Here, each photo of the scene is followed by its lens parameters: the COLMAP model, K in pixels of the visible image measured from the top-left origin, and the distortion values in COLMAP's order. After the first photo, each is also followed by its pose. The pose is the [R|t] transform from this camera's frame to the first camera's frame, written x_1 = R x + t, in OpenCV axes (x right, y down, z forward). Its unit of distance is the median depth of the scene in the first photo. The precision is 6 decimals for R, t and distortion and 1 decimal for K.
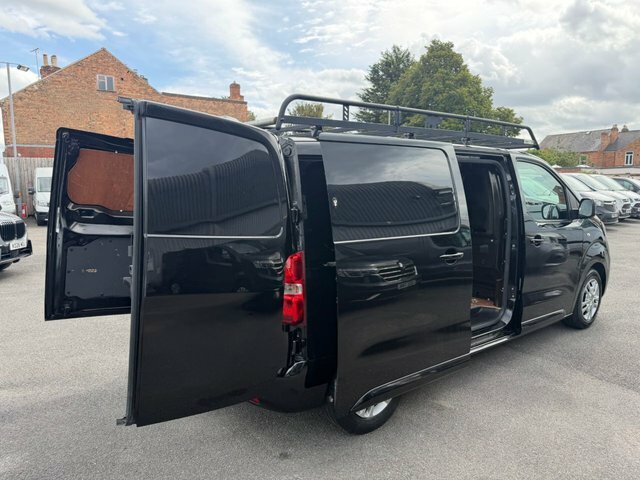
lens RADIAL K [[455.9, 0, 320.0], [0, 455.9, 240.0], [0, 0, 1]] dist [0.009296, -0.010683]
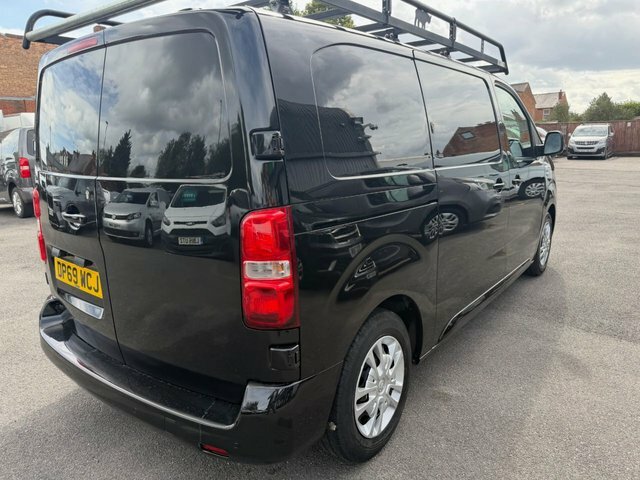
lens RADIAL K [[455.9, 0, 320.0], [0, 455.9, 240.0], [0, 0, 1]] dist [0.009296, -0.010683]
pose [[0.970437, -0.081115, 0.227315, -0.096245], [0.061375, 0.993809, 0.092610, 0.012137], [-0.233420, -0.075921, 0.969408, 0.293731]]
